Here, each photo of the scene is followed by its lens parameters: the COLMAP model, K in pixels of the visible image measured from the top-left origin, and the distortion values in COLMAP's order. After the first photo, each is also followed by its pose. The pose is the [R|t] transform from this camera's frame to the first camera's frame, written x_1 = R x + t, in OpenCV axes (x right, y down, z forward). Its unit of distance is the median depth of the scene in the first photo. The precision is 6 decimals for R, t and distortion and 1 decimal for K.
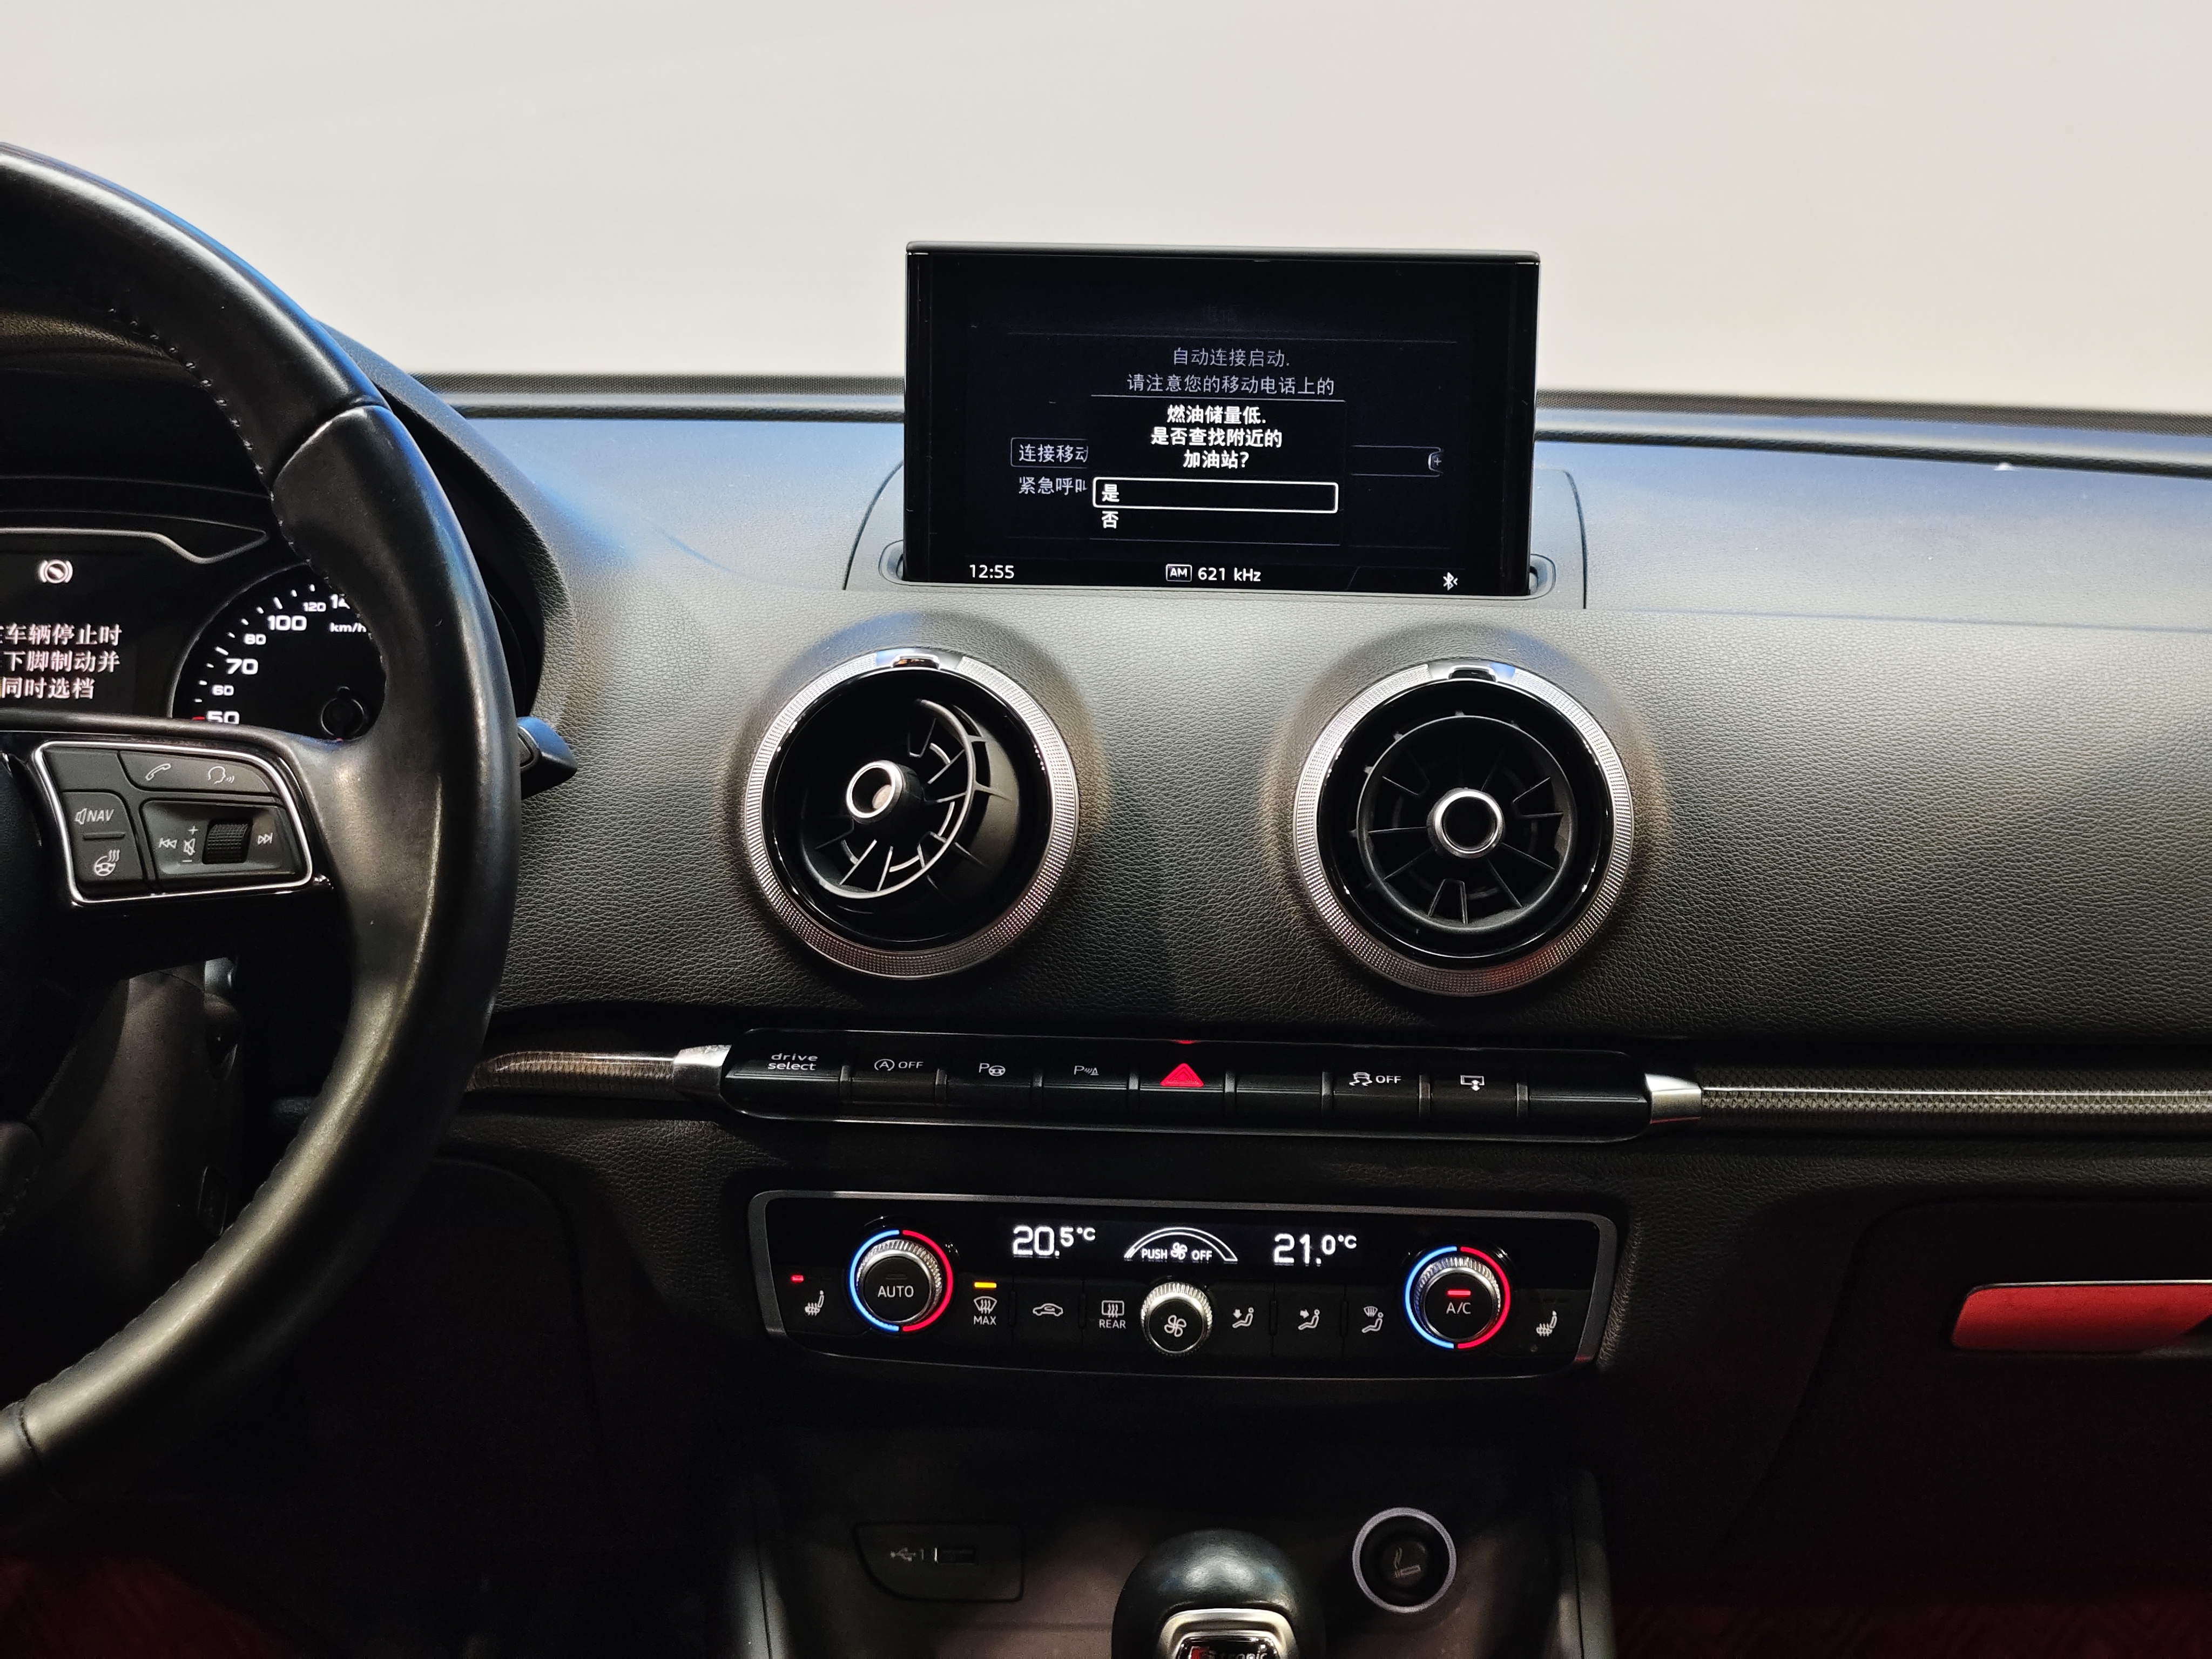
lens RADIAL K [[3245.4, 0, 1114.6], [0, 3245.4, 842.3], [0, 0, 1]] dist [0.161406, -0.520872]
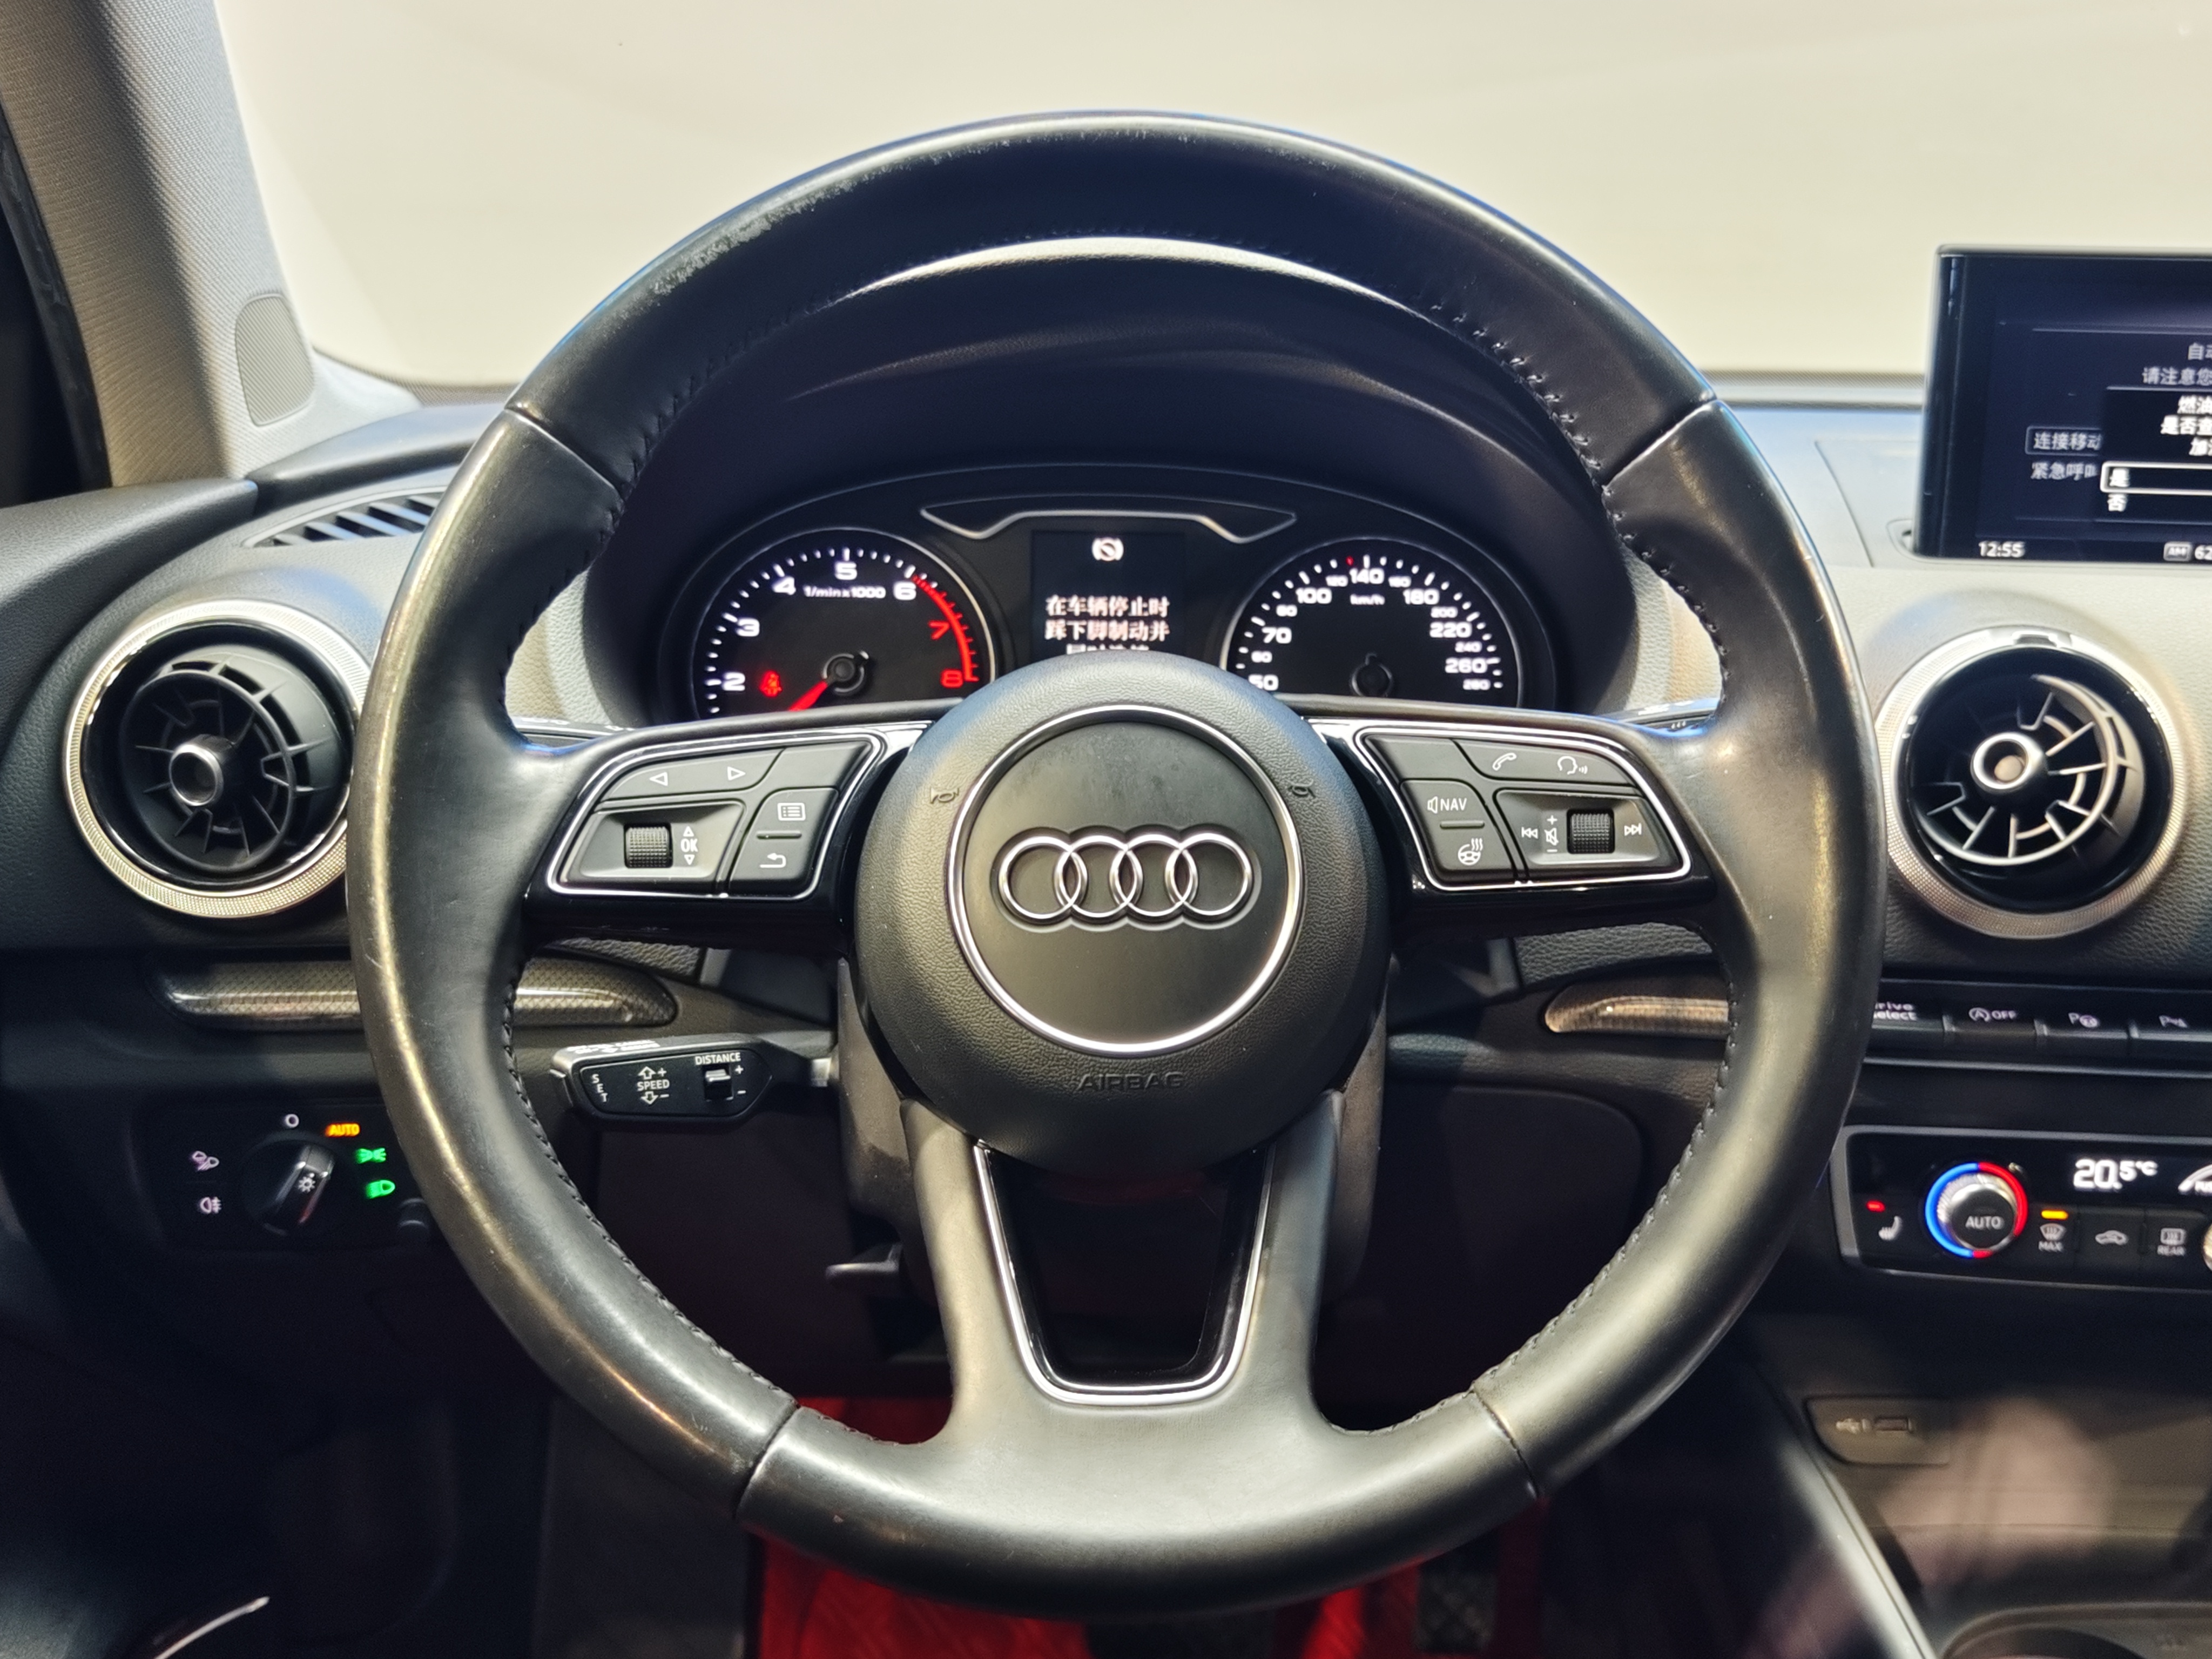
lens RADIAL K [[2330.0, 0, 1106.0], [0, 2330.0, 829.5], [0, 0, 1]] dist [0.006866, -0.088862]
pose [[0.999612, 0.003298, -0.027651, -0.334210], [-0.001838, 0.998610, 0.052670, -0.032352], [0.027786, -0.052599, 0.998229, 0.224091]]
